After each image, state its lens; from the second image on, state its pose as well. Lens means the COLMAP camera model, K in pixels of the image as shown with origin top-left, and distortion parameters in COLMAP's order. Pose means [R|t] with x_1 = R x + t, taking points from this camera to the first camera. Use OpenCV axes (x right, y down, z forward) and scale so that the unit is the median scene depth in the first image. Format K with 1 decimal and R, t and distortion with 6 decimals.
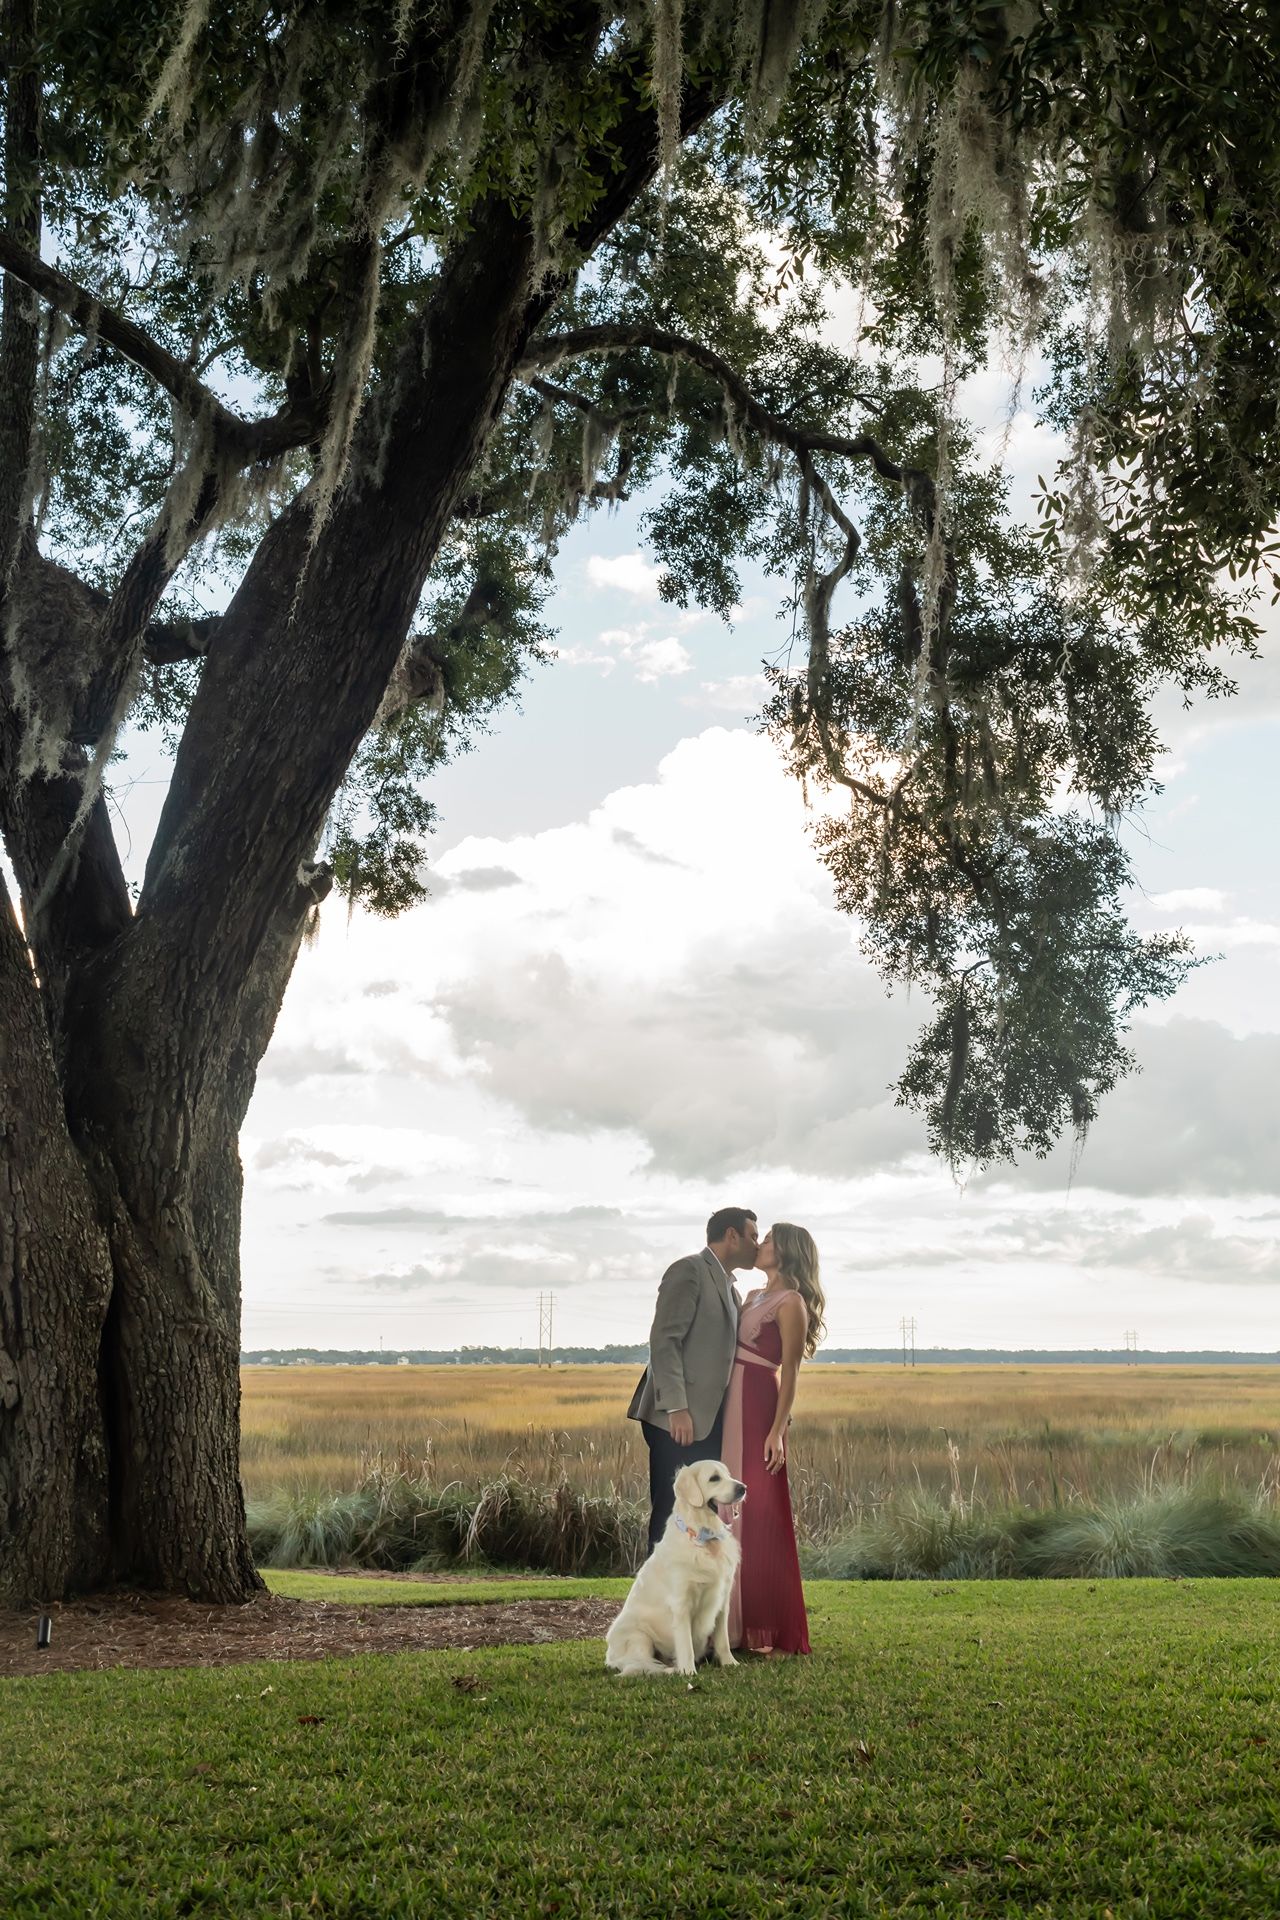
lens RADIAL K [[1790.5, 0, 632.3], [0, 1790.5, 990.5], [0, 0, 1]] dist [0.052984, 0.000000]
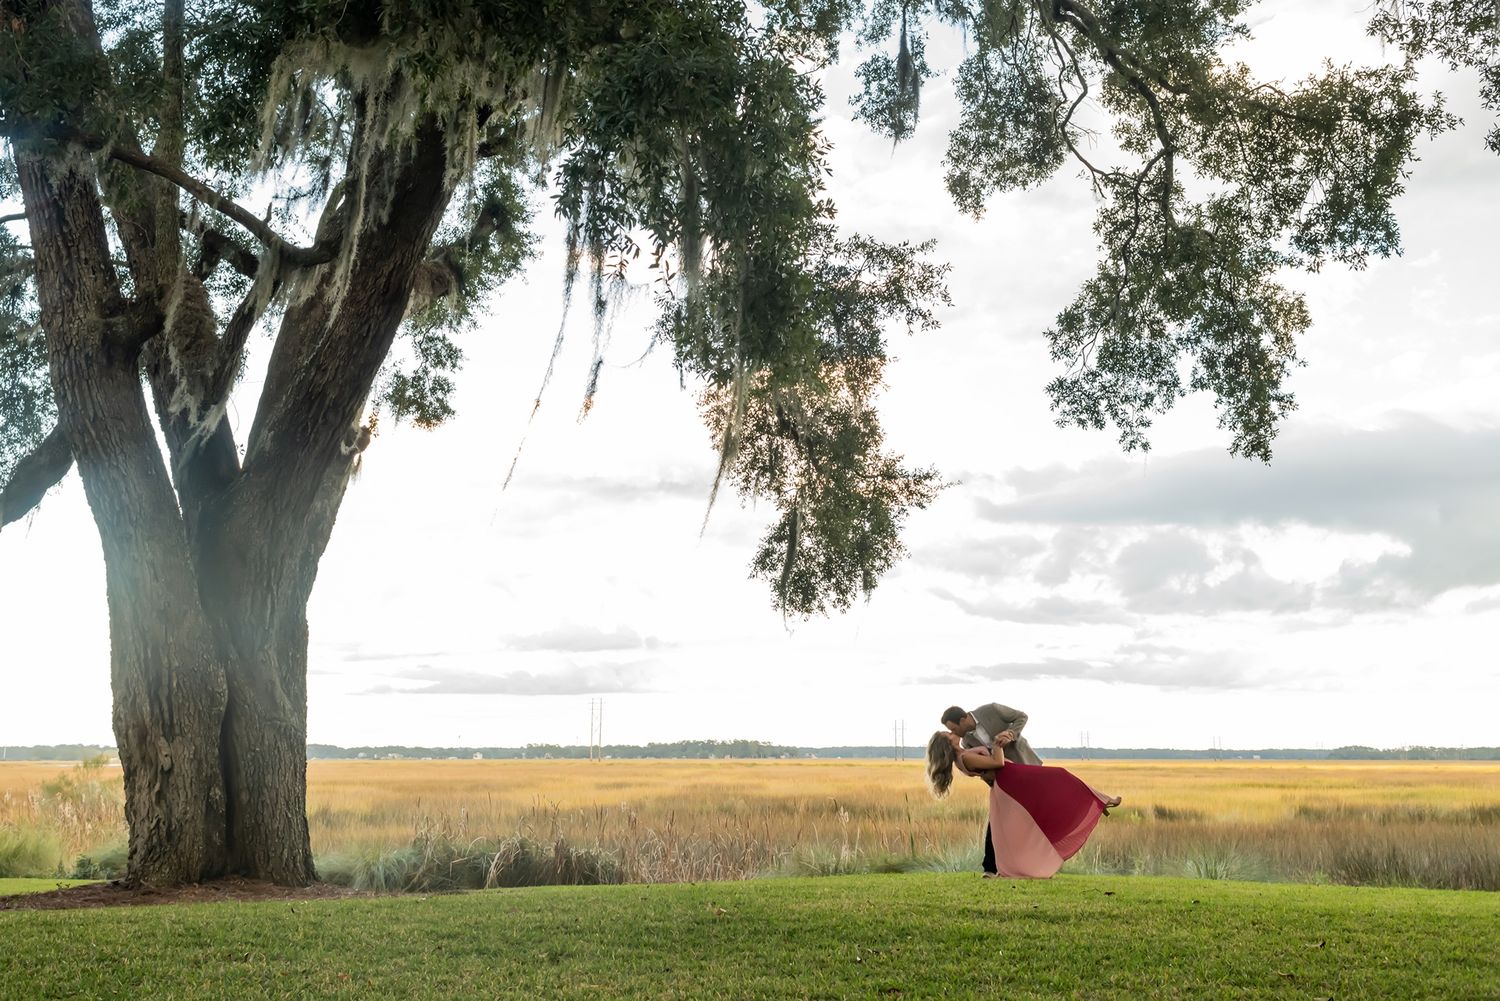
lens RADIAL K [[1516.6, 0, 694.5], [0, 1516.6, 479.8], [0, 0, 1]] dist [0.065579, 0.000000]
pose [[0.999892, 0.004158, 0.014124, 0.089858], [-0.004491, 0.999711, 0.023603, -0.053965], [-0.014022, -0.023664, 0.999622, -0.304111]]
